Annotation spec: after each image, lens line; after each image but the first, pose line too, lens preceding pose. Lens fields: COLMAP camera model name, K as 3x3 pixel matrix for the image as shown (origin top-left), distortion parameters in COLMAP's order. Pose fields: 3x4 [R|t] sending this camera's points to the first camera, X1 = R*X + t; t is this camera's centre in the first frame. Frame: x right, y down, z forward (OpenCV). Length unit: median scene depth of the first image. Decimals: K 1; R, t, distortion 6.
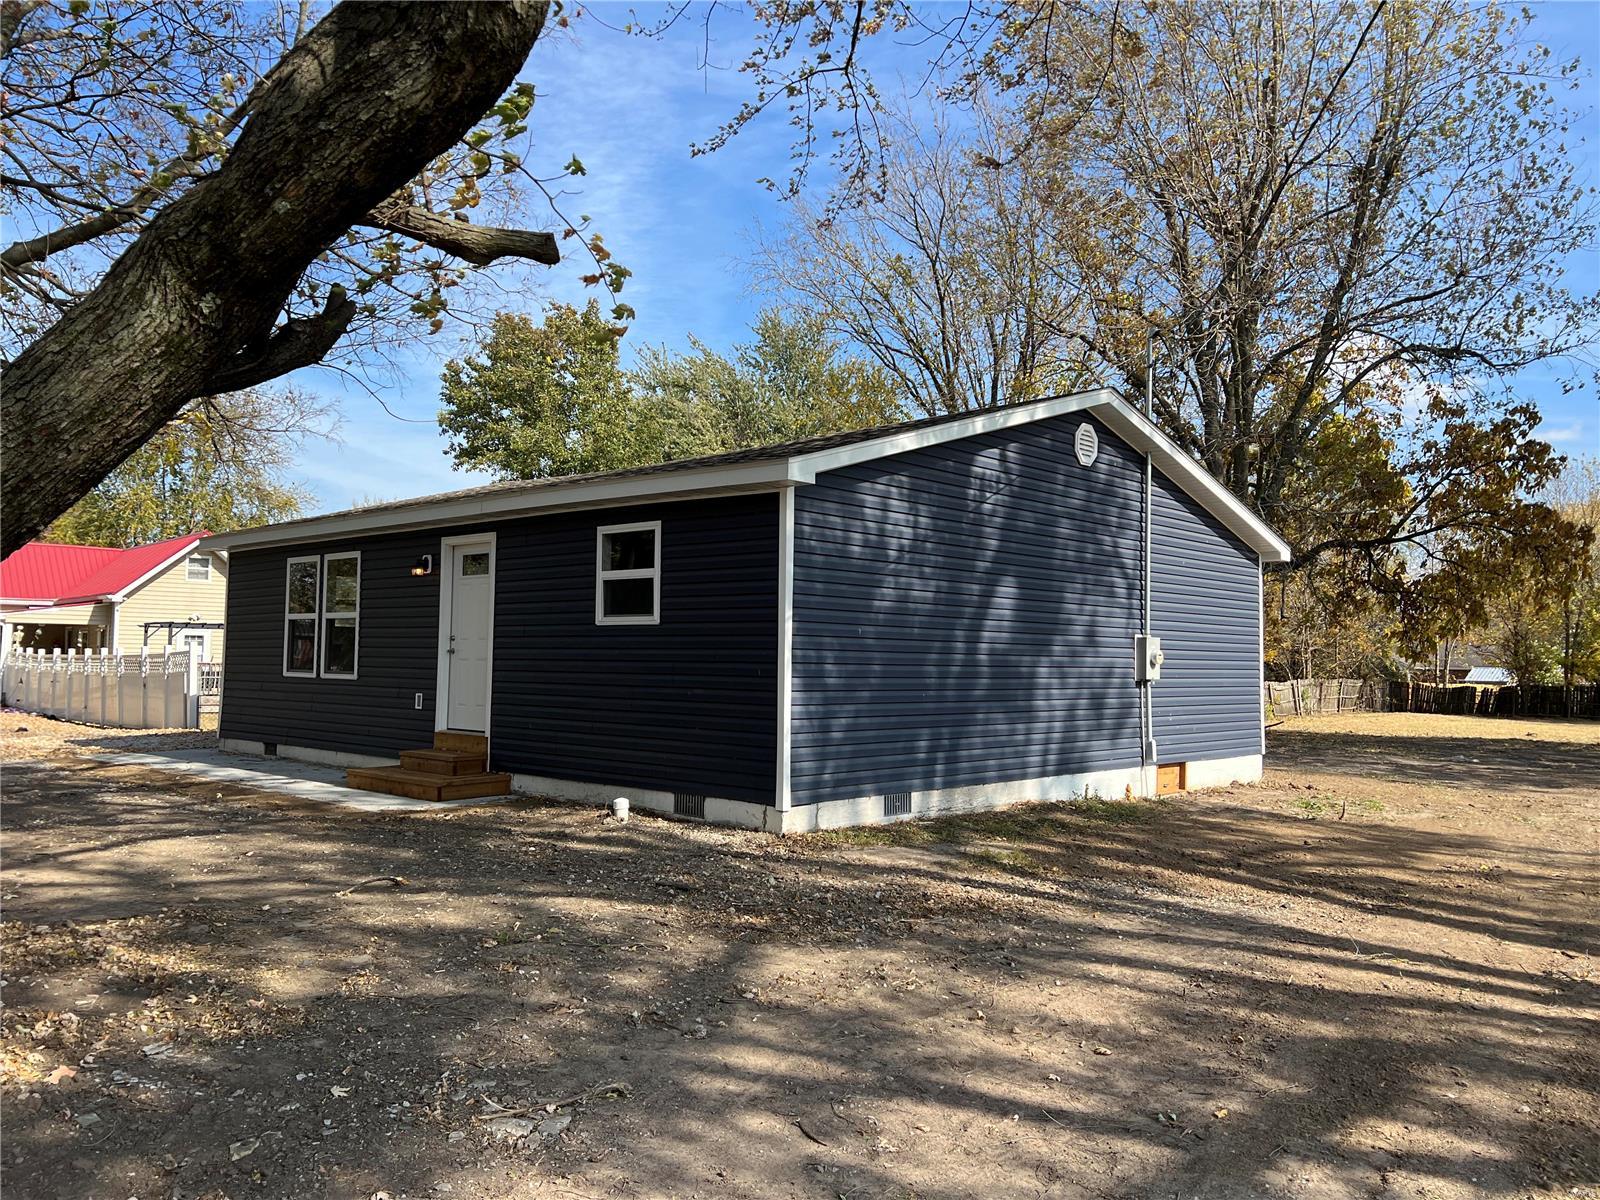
lens RADIAL K [[1231.9, 0, 686.9], [0, 1231.9, 602.2], [0, 0, 1]] dist [-0.003477, -0.016933]
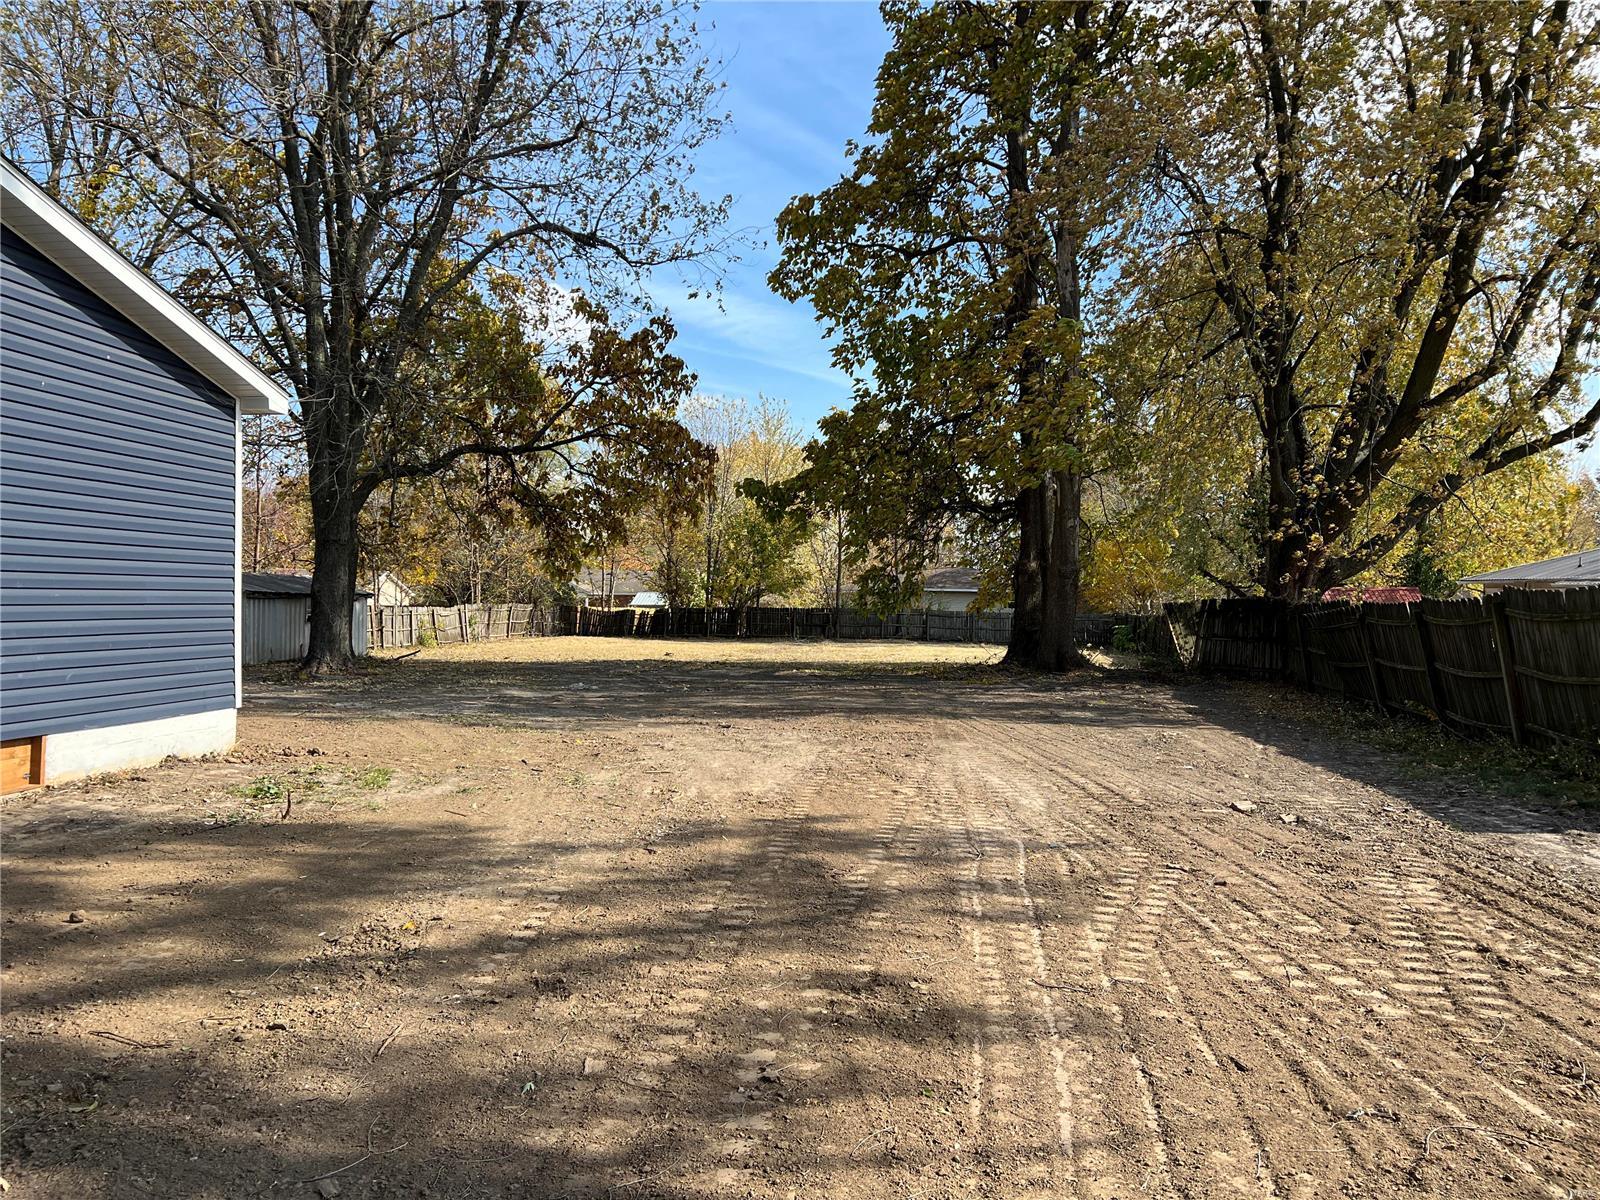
lens RADIAL K [[1231.9, 0, 686.9], [0, 1231.9, 602.2], [0, 0, 1]] dist [-0.003477, -0.016933]
pose [[0.827904, -0.014787, 0.560675, 0.148628], [-0.015266, 0.998688, 0.048881, 0.017223], [-0.560662, -0.049028, 0.826592, 0.169085]]
